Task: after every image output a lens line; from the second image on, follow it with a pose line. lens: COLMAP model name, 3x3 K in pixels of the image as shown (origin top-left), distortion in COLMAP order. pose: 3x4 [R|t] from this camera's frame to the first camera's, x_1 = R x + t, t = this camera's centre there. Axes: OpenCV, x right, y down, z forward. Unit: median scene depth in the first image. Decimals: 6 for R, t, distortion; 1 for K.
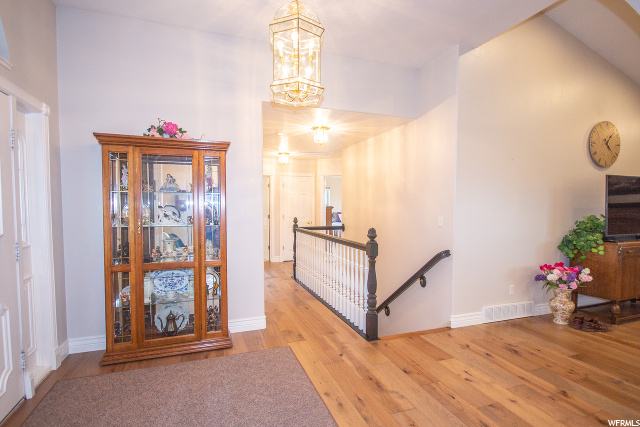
lens RADIAL K [[315.7, 0, 319.5], [0, 315.7, 221.2], [0, 0, 1]] dist [0.000200, -0.000423]
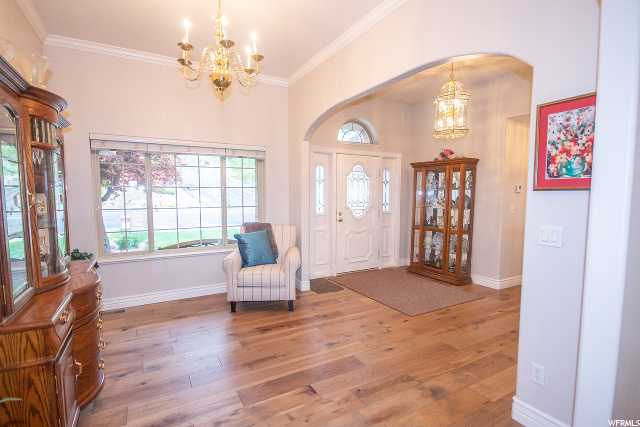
lens RADIAL K [[315.7, 0, 319.5], [0, 315.7, 221.2], [0, 0, 1]] dist [0.000200, -0.000423]
pose [[0.178825, 0.081768, -0.980477, 1.255253], [-0.046634, 0.996125, 0.074568, -0.014324], [0.982775, 0.032389, 0.181946, 0.002804]]
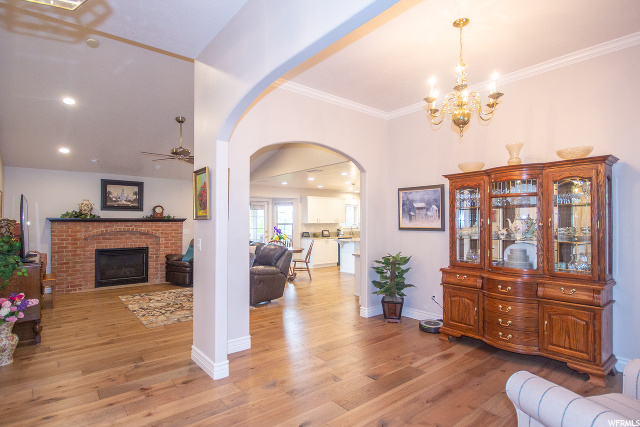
lens RADIAL K [[315.7, 0, 319.5], [0, 315.7, 221.2], [0, 0, 1]] dist [0.000200, -0.000423]
pose [[-0.329068, 0.011208, 0.944240, -0.446084], [0.045700, 0.998947, 0.004070, -0.036938], [-0.943200, 0.044491, -0.329234, 0.625538]]
